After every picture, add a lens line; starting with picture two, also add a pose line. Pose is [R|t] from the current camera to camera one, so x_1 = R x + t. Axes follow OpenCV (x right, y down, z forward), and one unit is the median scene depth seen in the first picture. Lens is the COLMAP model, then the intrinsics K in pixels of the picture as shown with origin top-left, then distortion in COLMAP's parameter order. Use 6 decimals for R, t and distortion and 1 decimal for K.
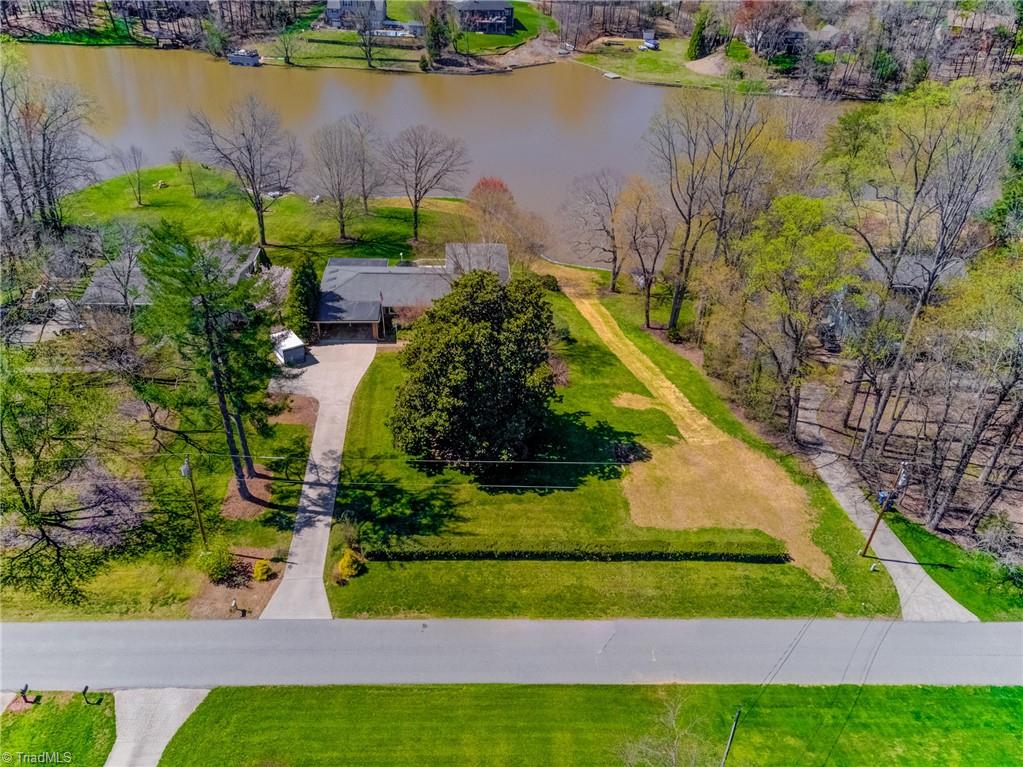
lens RADIAL K [[778.4, 0, 509.5], [0, 778.4, 383.7], [0, 0, 1]] dist [0.045424, 0.000627]
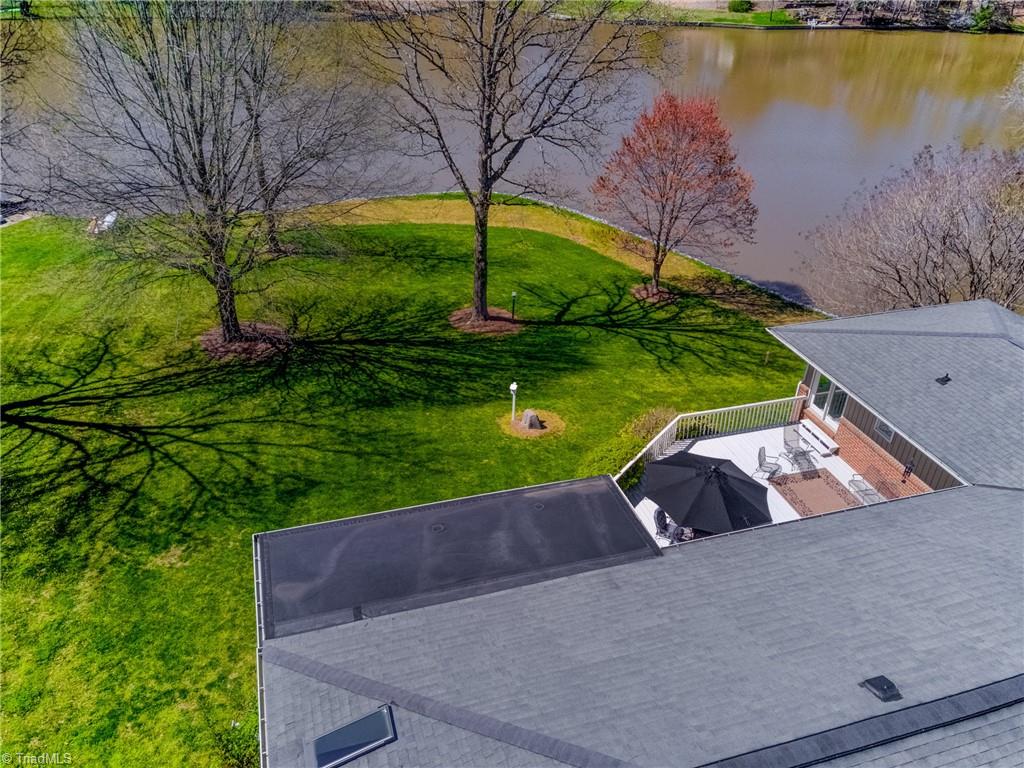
lens RADIAL K [[779.2, 0, 510.0], [0, 779.2, 384.2], [0, 0, 1]] dist [0.045424, 0.000627]
pose [[0.969632, -0.133884, 0.204666, -0.175707], [0.140123, 0.990001, -0.016234, -0.151984], [-0.200446, 0.044419, 0.978697, 0.706332]]
